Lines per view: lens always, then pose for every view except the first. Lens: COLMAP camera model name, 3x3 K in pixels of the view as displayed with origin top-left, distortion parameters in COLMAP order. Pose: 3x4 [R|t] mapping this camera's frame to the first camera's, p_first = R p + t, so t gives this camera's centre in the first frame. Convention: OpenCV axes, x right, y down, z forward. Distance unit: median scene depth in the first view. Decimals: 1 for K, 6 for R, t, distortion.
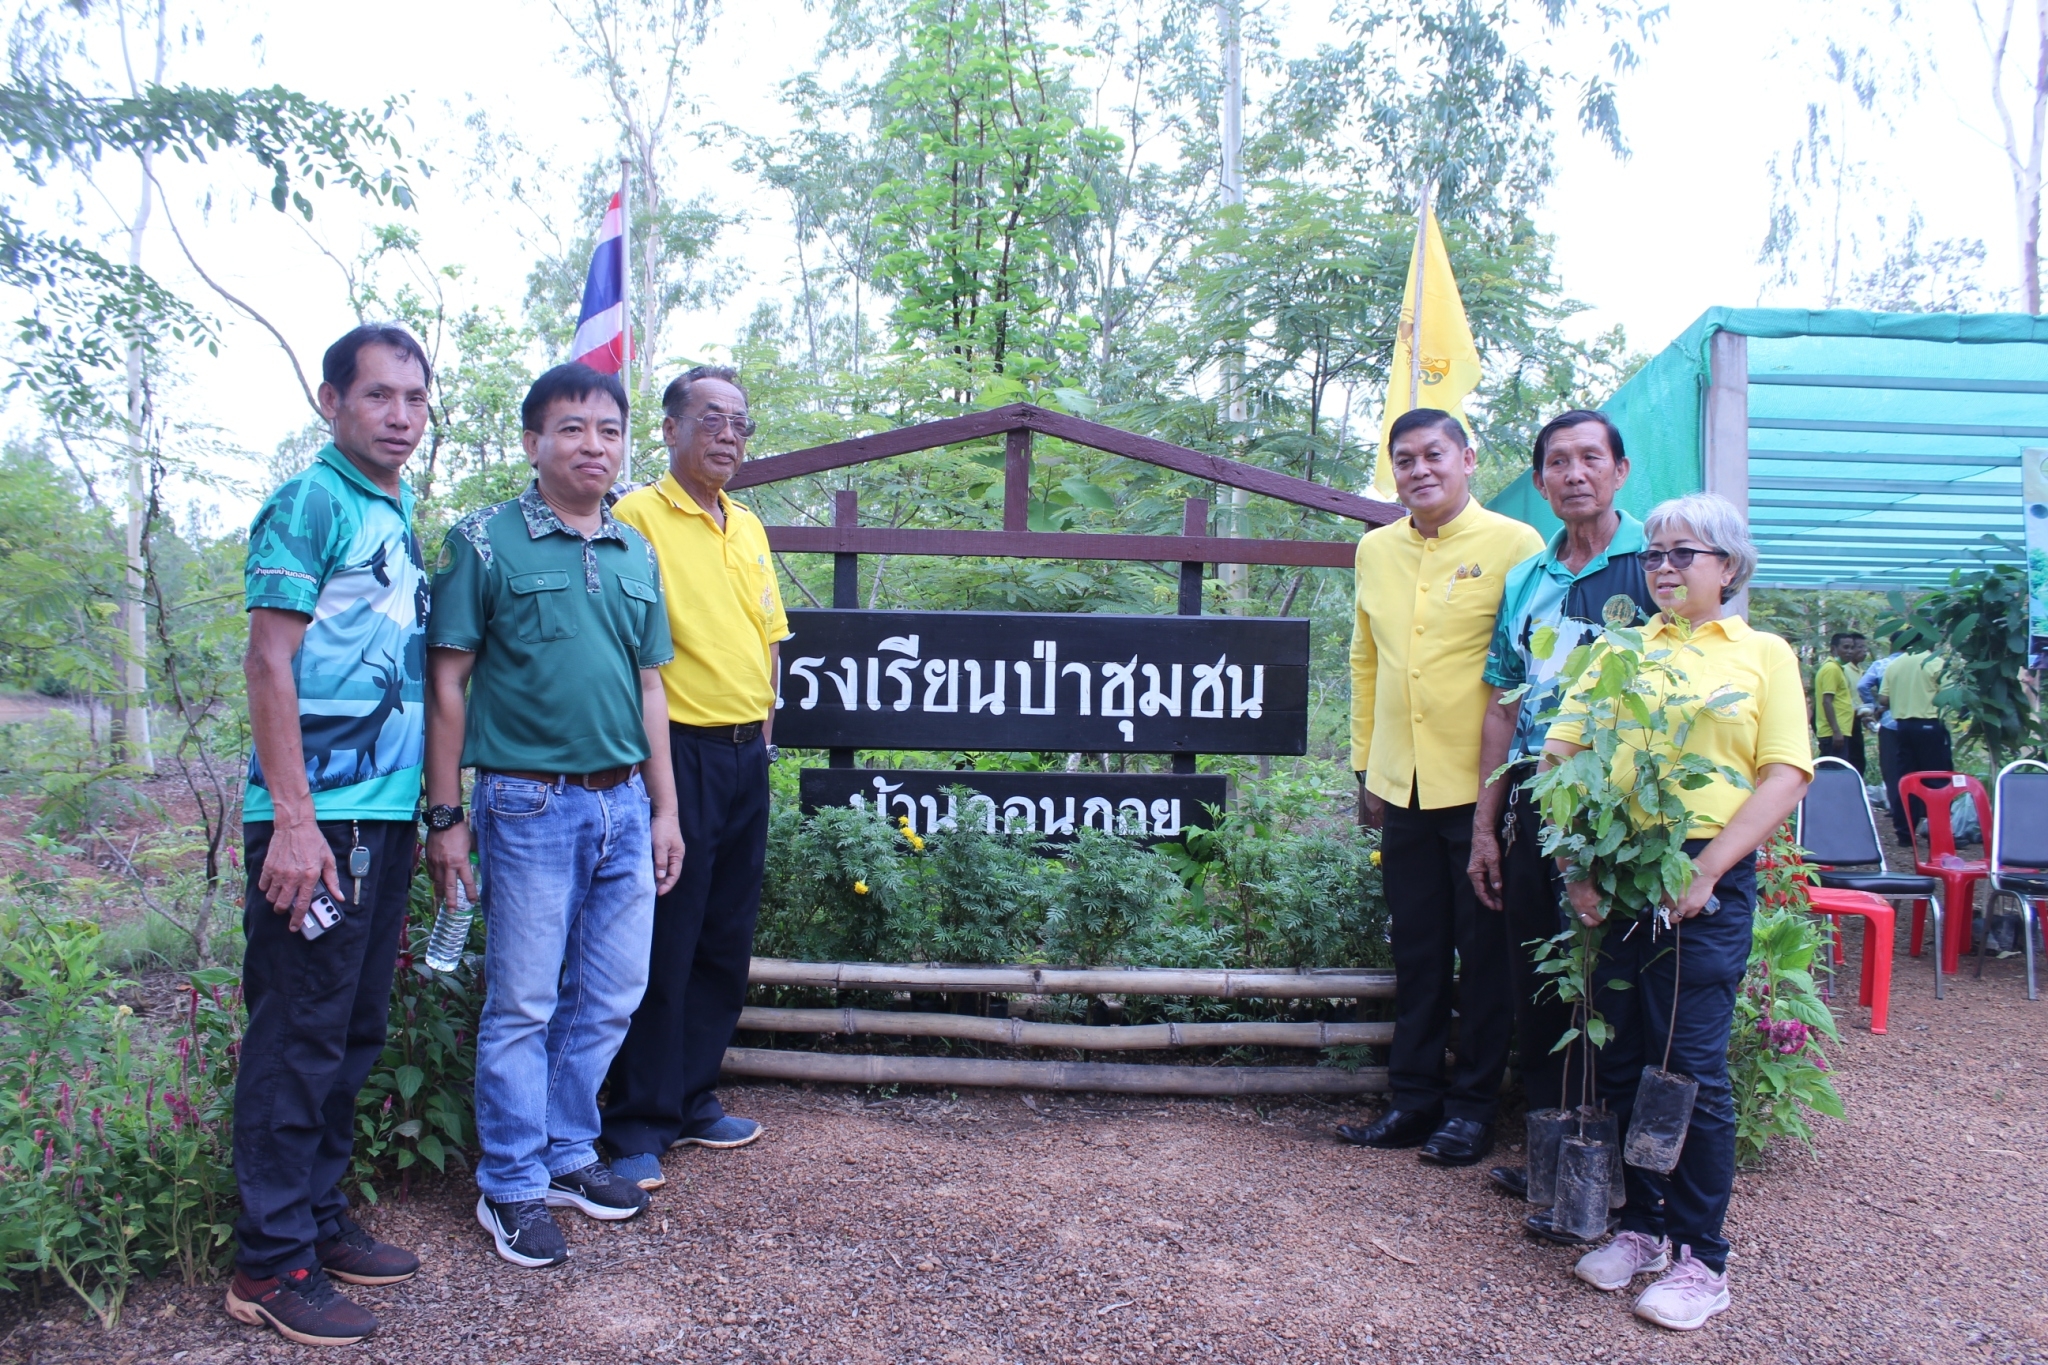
lens RADIAL K [[1713.0, 0, 1024.0], [0, 1713.0, 682.5], [0, 0, 1]] dist [-0.136068, 0.096928]
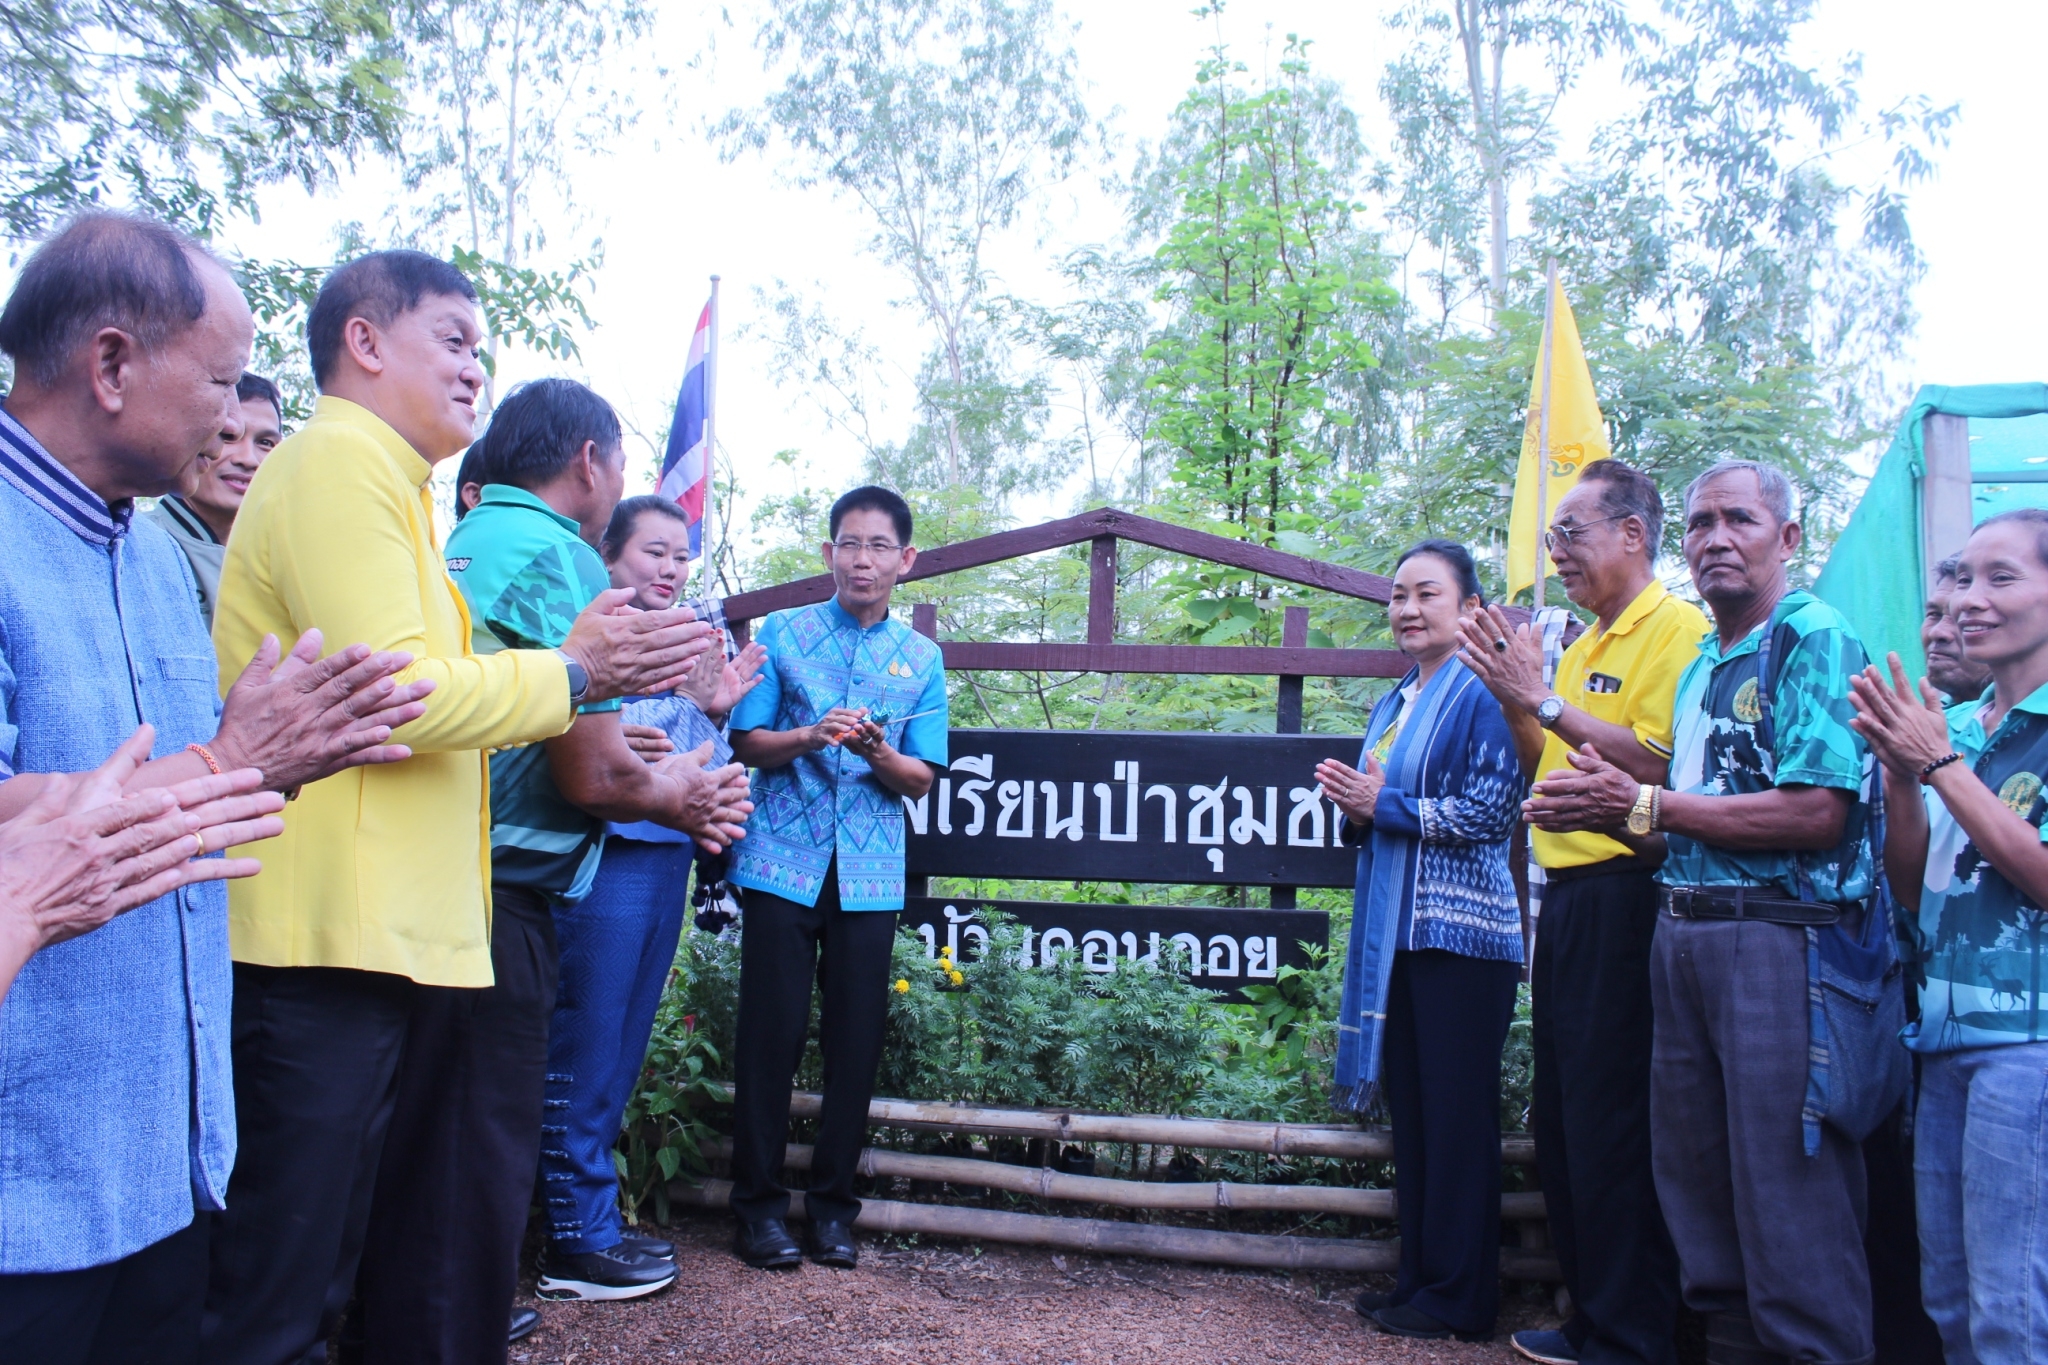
lens RADIAL K [[1713.0, 0, 1024.0], [0, 1713.0, 682.5], [0, 0, 1]] dist [-0.136068, 0.096928]
pose [[0.978193, -0.008385, -0.207527, 0.149377], [-0.013941, 0.994280, -0.105887, 0.031889], [0.207227, 0.106471, 0.972482, 0.084734]]
